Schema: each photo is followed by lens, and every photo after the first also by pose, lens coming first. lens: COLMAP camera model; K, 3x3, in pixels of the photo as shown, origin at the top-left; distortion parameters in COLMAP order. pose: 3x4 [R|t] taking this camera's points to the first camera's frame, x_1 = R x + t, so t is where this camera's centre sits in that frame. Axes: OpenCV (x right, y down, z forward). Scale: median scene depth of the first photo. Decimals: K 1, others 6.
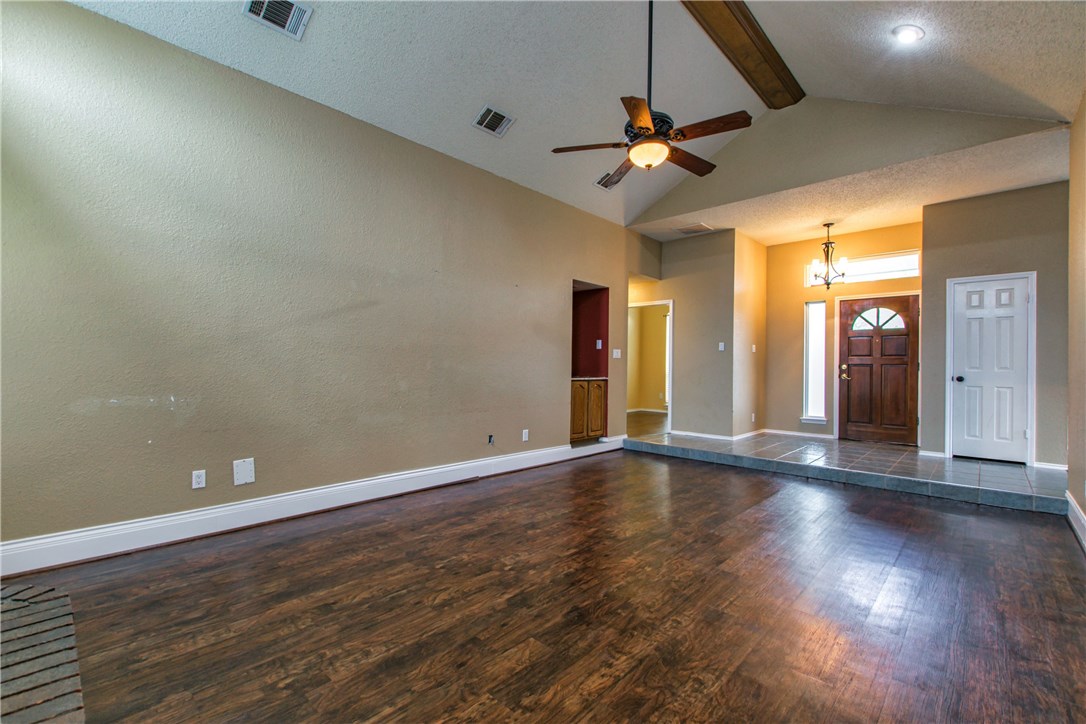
lens RADIAL K [[470.0, 0, 545.4], [0, 470.0, 366.6], [0, 0, 1]] dist [0.001270, 0.000035]
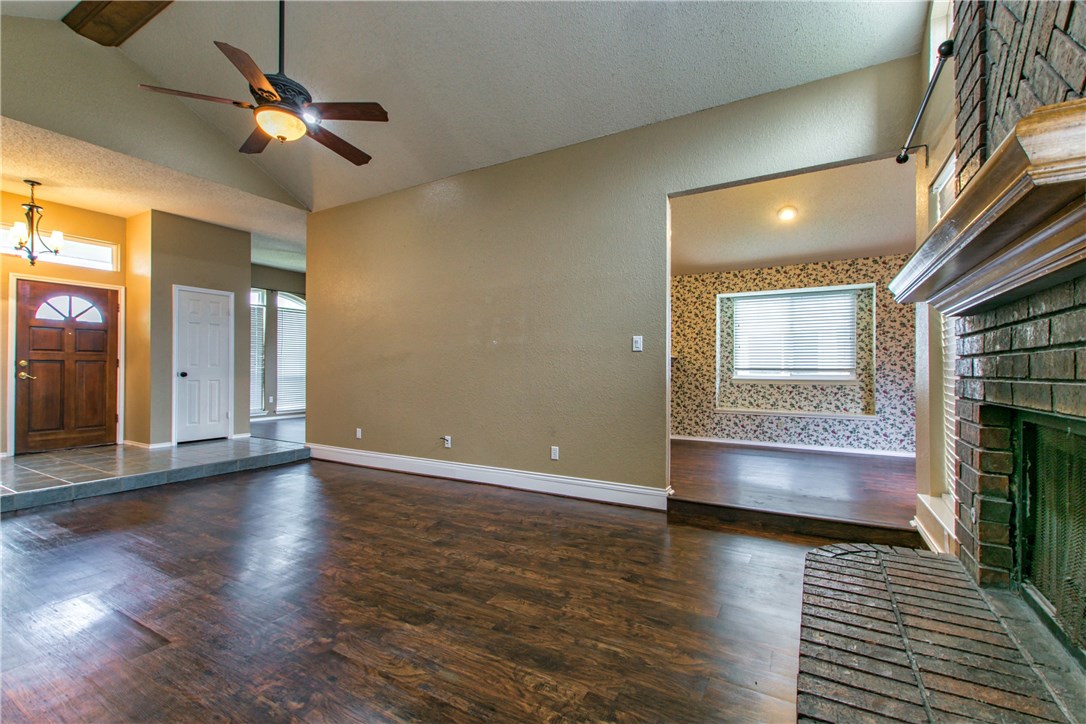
lens RADIAL K [[470.0, 0, 545.4], [0, 470.0, 366.6], [0, 0, 1]] dist [0.001270, 0.000035]
pose [[-0.234247, -0.005935, 0.972159, -0.433229], [-0.006145, 0.999970, 0.004625, -0.003525], [-0.972158, -0.004891, -0.234276, 0.414304]]
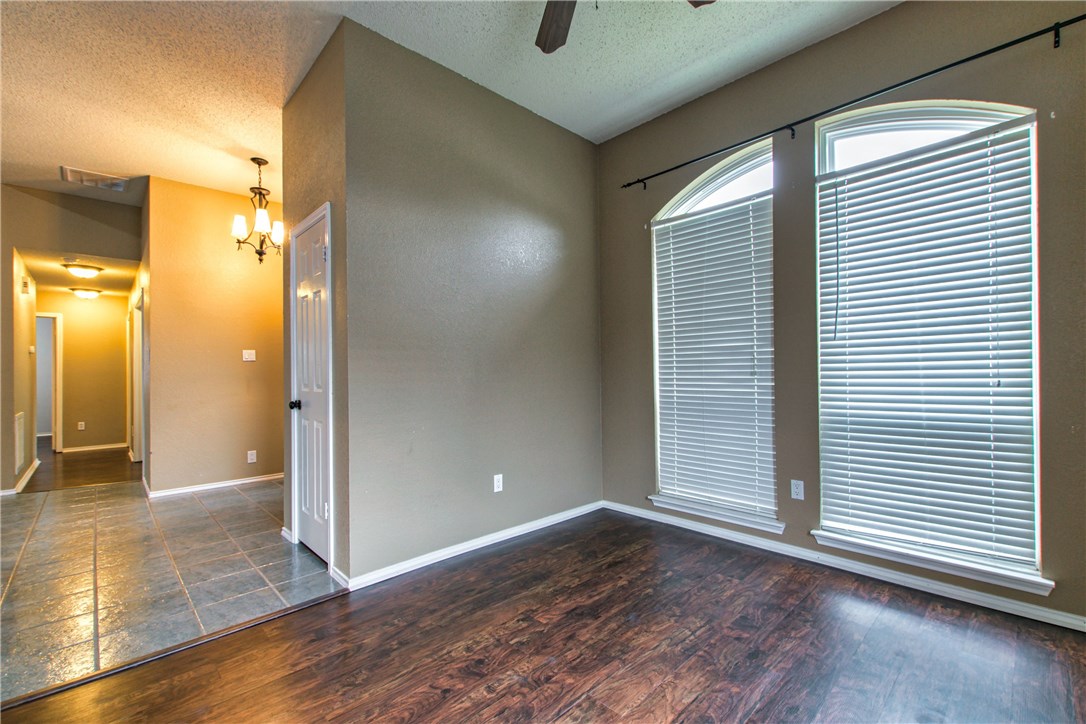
lens RADIAL K [[470.0, 0, 545.4], [0, 470.0, 366.6], [0, 0, 1]] dist [0.001270, 0.000035]
pose [[0.998708, -0.018538, -0.047306, 1.215354], [0.018472, 0.999828, -0.001842, -0.009439], [0.047332, 0.000966, 0.998879, 0.446865]]
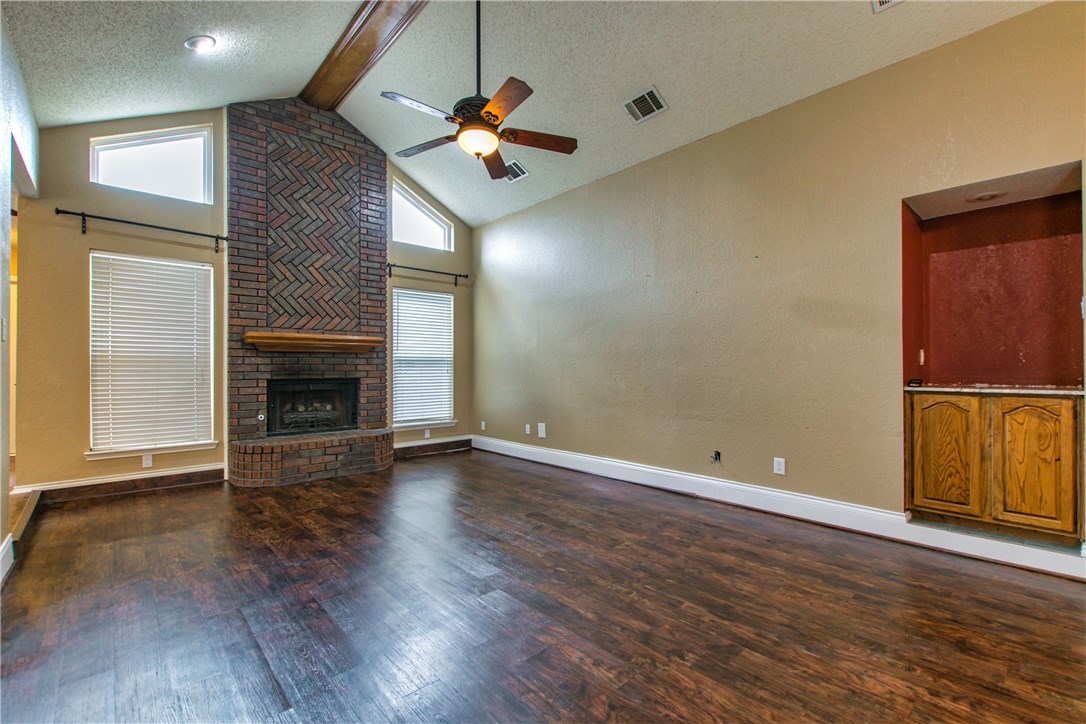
lens RADIAL K [[470.0, 0, 545.4], [0, 470.0, 366.6], [0, 0, 1]] dist [0.001270, 0.000035]
pose [[-0.071165, -0.014223, -0.997363, 0.662689], [0.002982, 0.999891, -0.014471, 0.007989], [0.997460, -0.004004, -0.071115, 0.690106]]
